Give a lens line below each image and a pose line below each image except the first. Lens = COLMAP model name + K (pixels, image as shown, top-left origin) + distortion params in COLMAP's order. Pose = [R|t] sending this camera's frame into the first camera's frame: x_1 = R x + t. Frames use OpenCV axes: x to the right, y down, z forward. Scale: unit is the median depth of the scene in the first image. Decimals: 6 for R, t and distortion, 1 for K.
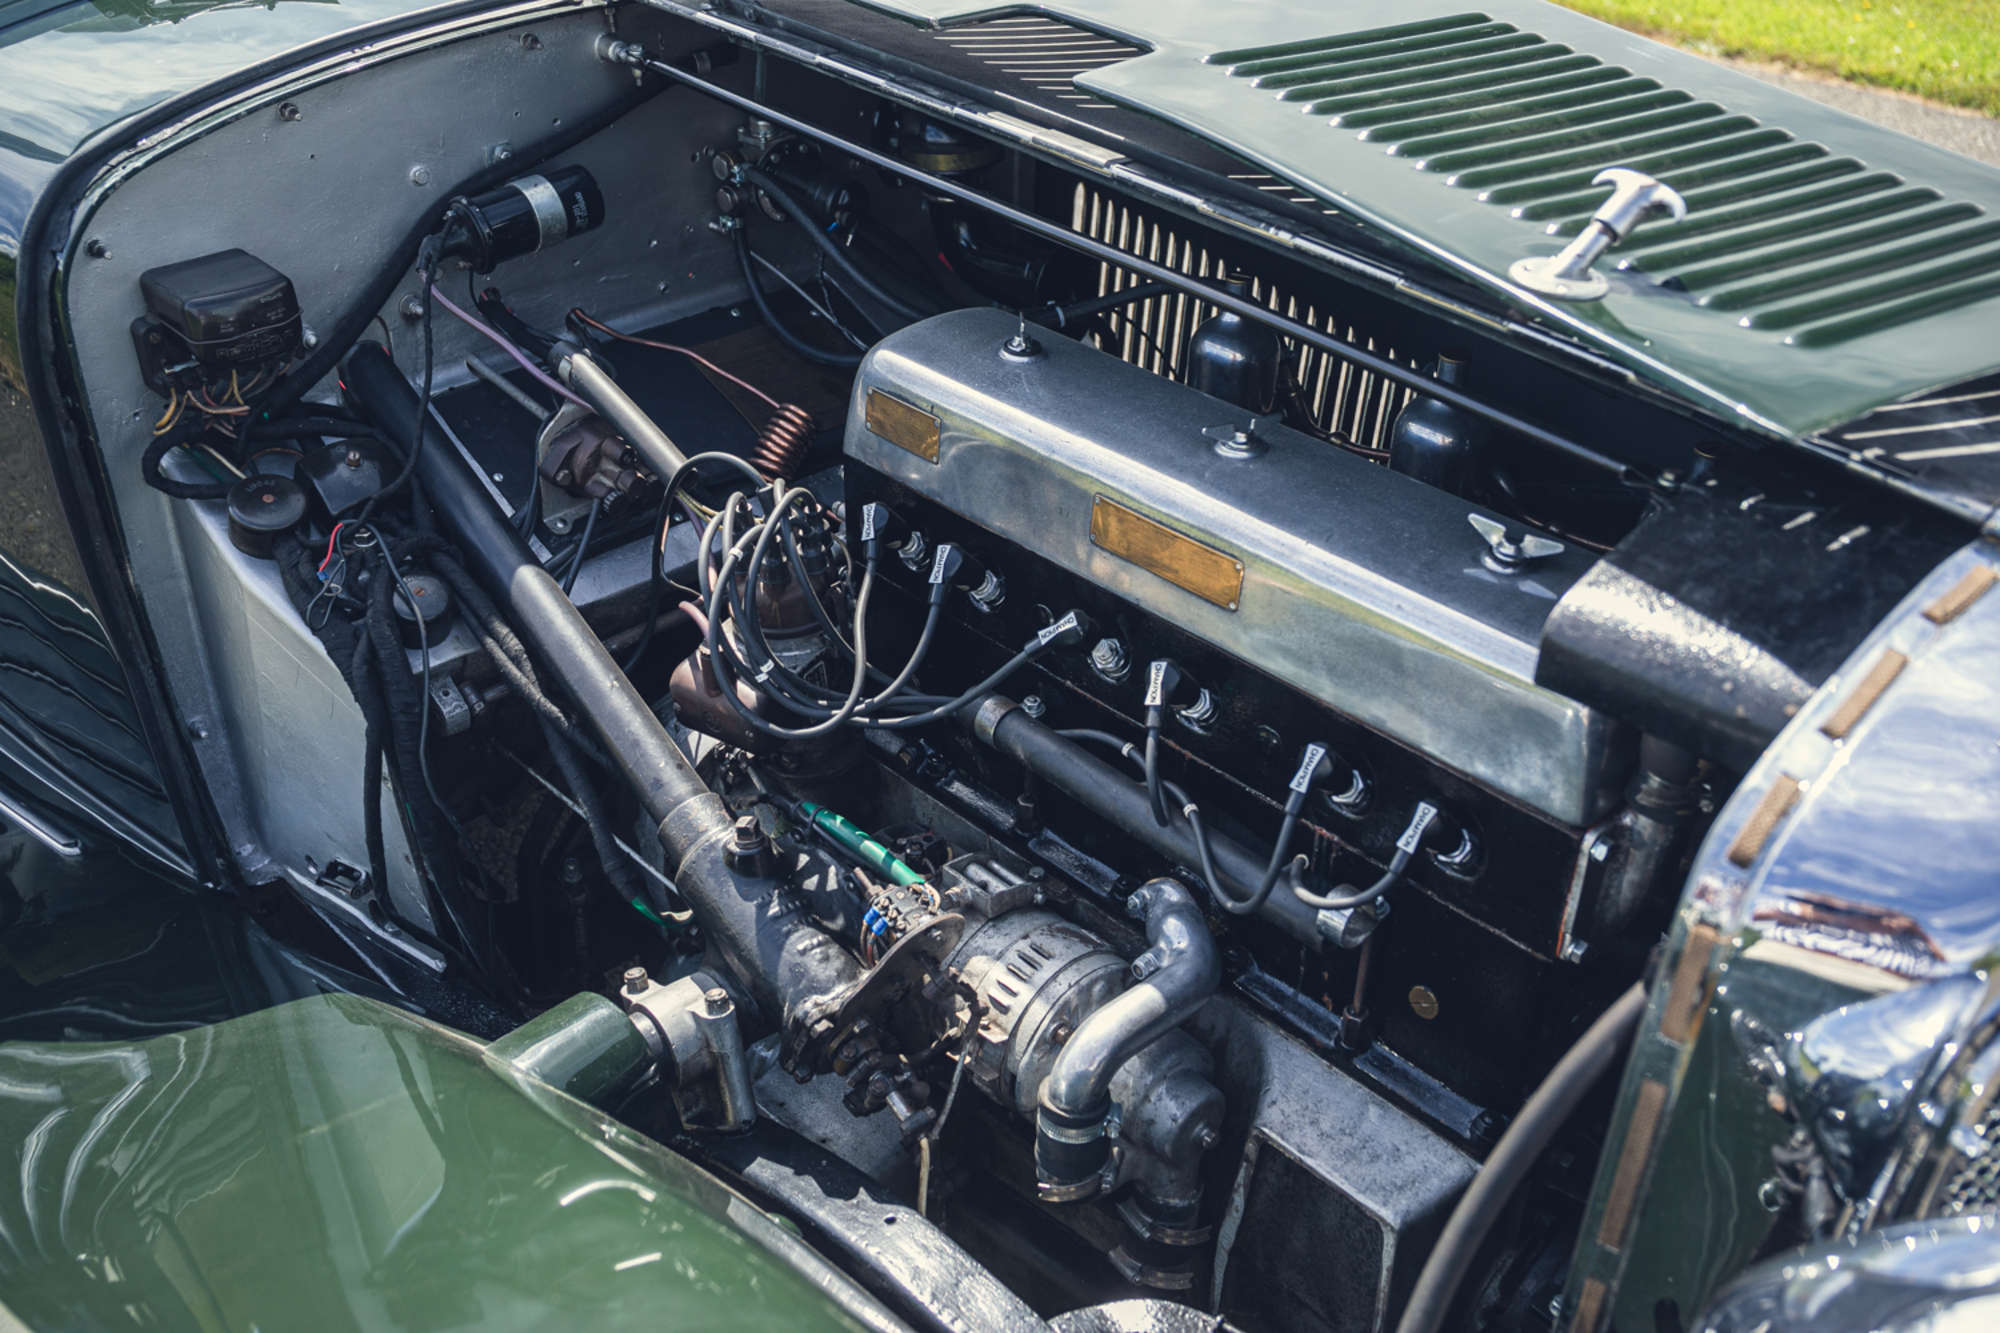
lens RADIAL K [[1902.5, 0, 1000.0], [0, 1902.5, 666.5], [0, 0, 1]] dist [-0.001219, -0.002262]
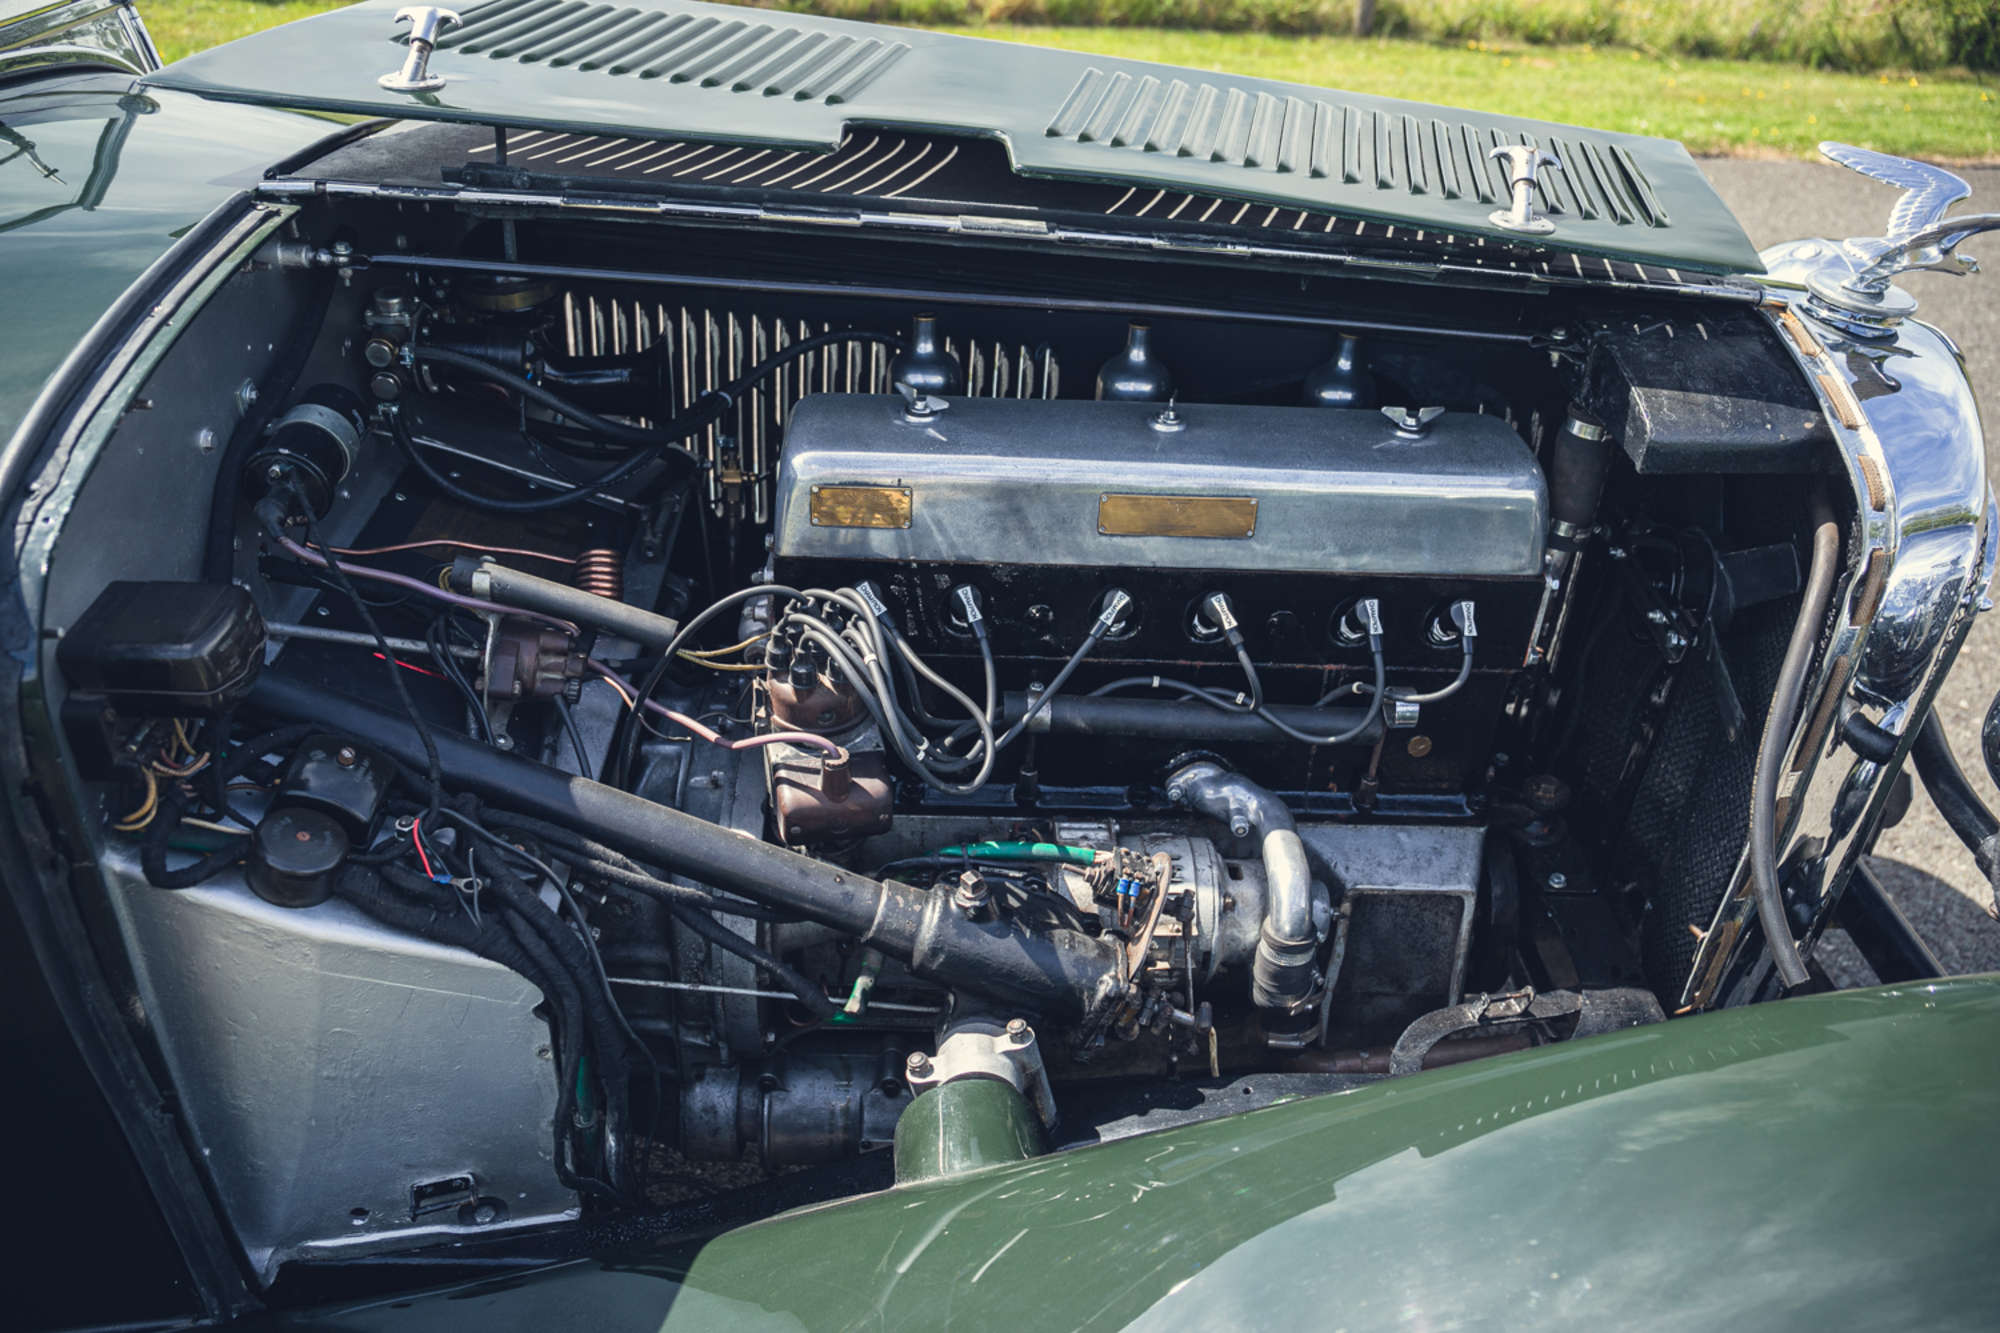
lens RADIAL K [[1575.8, 0, 1000.0], [0, 1575.8, 666.5], [0, 0, 1]] dist [-0.029808, 0.000487]
pose [[0.663353, -0.387650, 0.640071, -0.663933], [0.365958, 0.914149, 0.174373, -0.184534], [-0.652716, 0.118569, 0.748267, 0.288435]]
